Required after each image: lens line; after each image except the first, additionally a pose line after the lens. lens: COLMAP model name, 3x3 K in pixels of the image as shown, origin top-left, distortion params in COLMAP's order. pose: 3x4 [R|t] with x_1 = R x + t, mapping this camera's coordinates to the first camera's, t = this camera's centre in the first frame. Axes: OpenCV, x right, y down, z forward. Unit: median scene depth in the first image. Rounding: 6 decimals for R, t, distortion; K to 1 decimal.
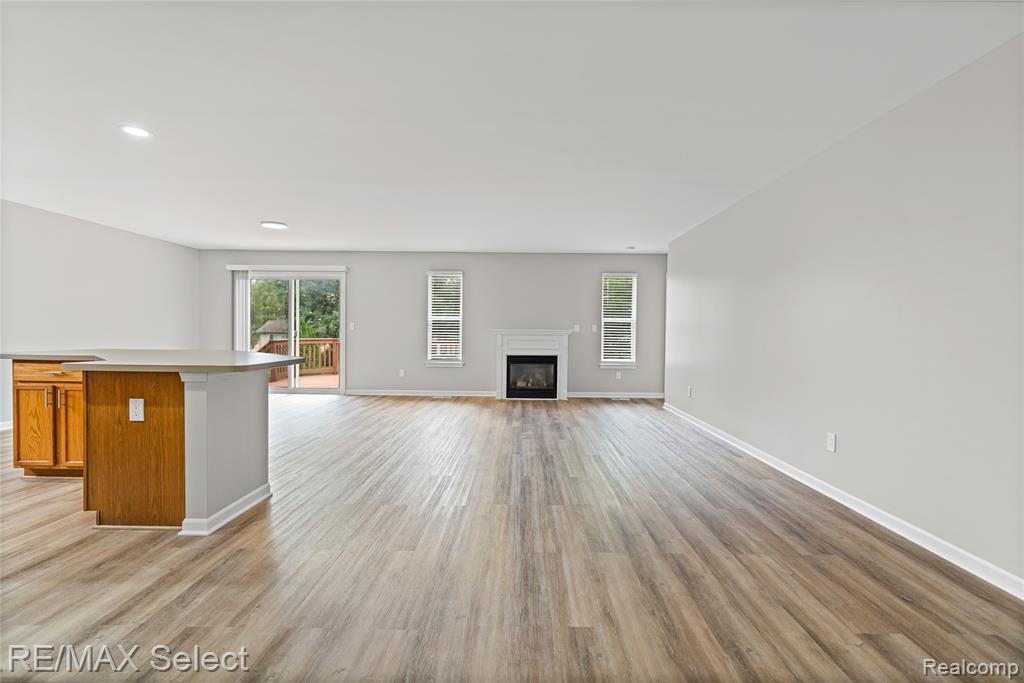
lens RADIAL K [[464.3, 0, 514.1], [0, 464.3, 330.7], [0, 0, 1]] dist [-0.002127, 0.000656]
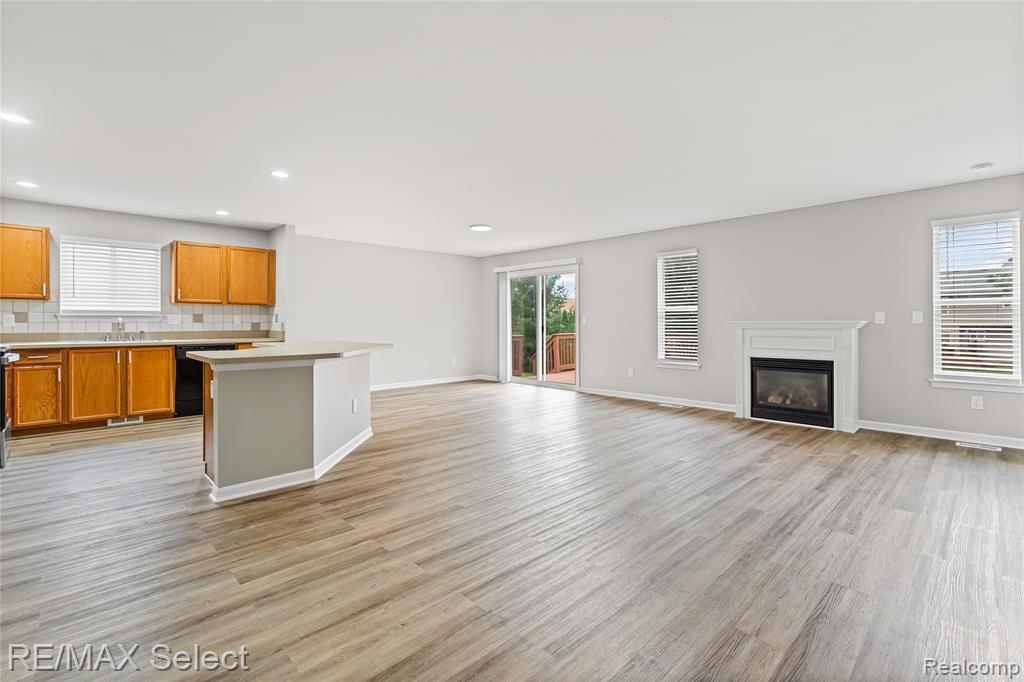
lens RADIAL K [[464.3, 0, 517.9], [0, 464.3, 321.9], [0, 0, 1]] dist [-0.002127, 0.000656]
pose [[0.707253, -0.012847, -0.706844, 0.238557], [0.010070, 0.999917, -0.008098, 0.000268], [0.706889, -0.001390, 0.707323, 0.236298]]
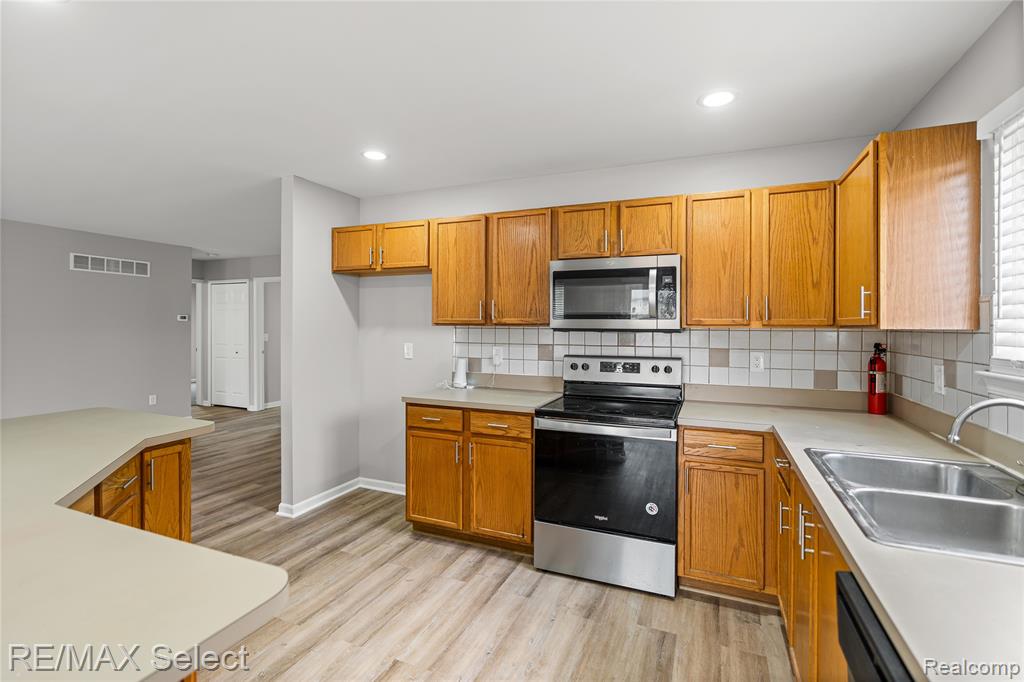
lens RADIAL K [[464.3, 0, 516.6], [0, 464.3, 329.9], [0, 0, 1]] dist [-0.002127, 0.000656]
pose [[-0.925059, -0.020645, 0.379263, -0.603960], [-0.018204, 0.999784, 0.010021, -0.040897], [-0.379388, 0.002366, -0.925235, 0.526633]]
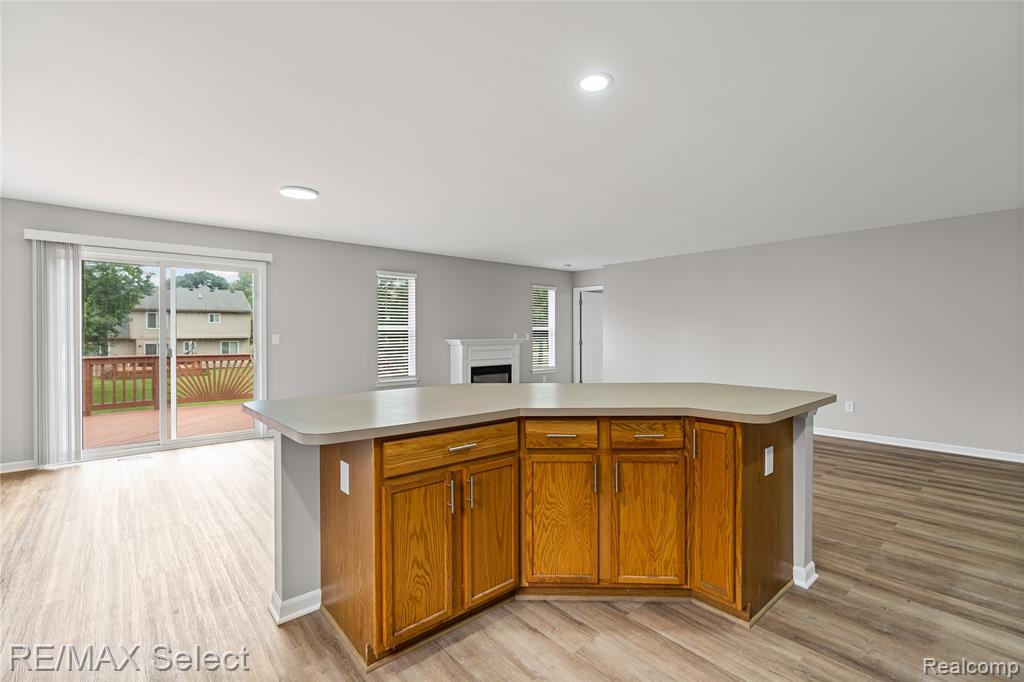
lens RADIAL K [[464.3, 0, 518.7], [0, 464.3, 328.2], [0, 0, 1]] dist [-0.002127, 0.000656]
pose [[0.738105, -0.004151, 0.674673, -0.580938], [0.007835, 0.999966, -0.002420, -0.023020], [-0.674640, 0.007073, 0.738113, 0.235340]]
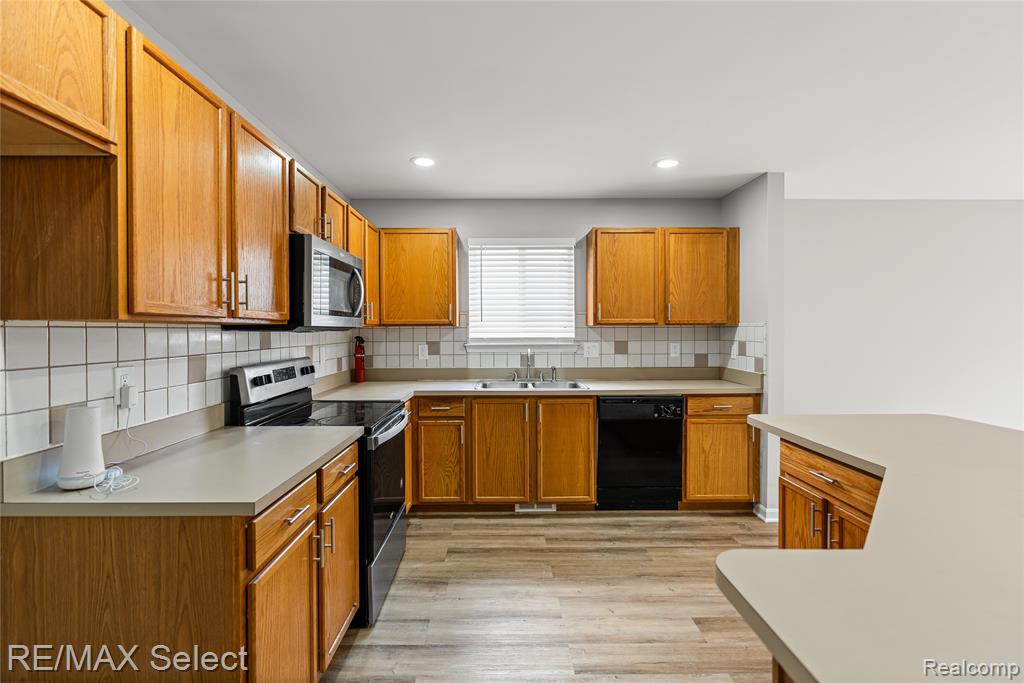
lens RADIAL K [[464.3, 0, 510.4], [0, 464.3, 332.6], [0, 0, 1]] dist [-0.002127, 0.000656]
pose [[0.024674, -0.005125, -0.999682, -0.205142], [0.005472, 0.999973, -0.004992, -0.033050], [0.999681, -0.005347, 0.024701, 0.276257]]
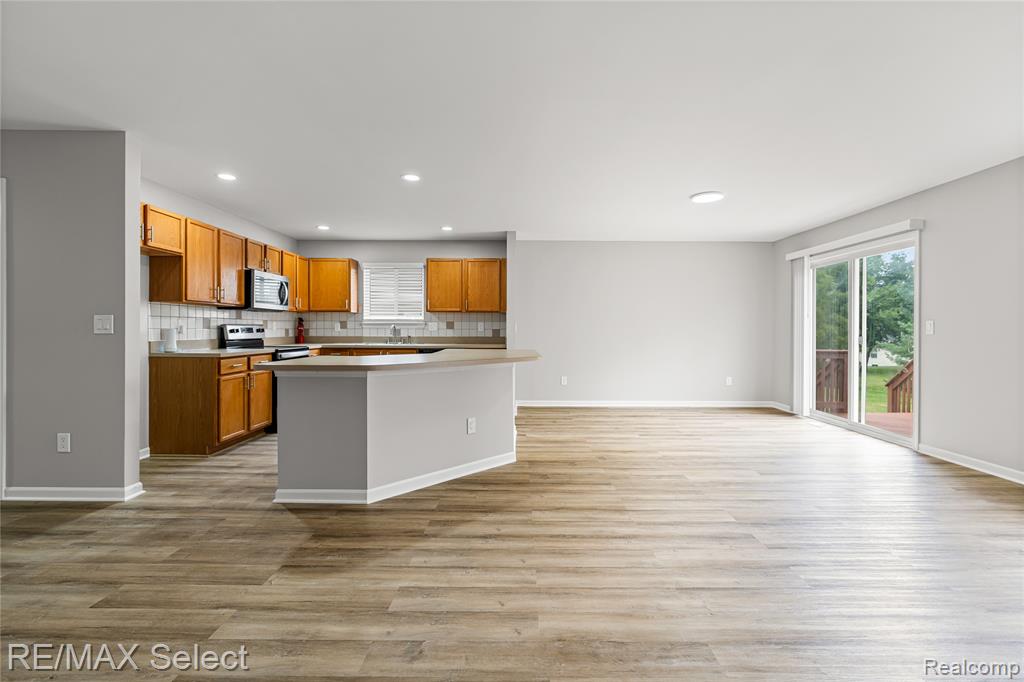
lens RADIAL K [[464.3, 0, 522.1], [0, 464.3, 330.6], [0, 0, 1]] dist [-0.002127, 0.000656]
pose [[0.011112, -0.007319, -0.999911, 0.190215], [-0.001438, 0.999972, -0.007336, -0.001334], [0.999937, 0.001520, 0.011101, 0.544916]]
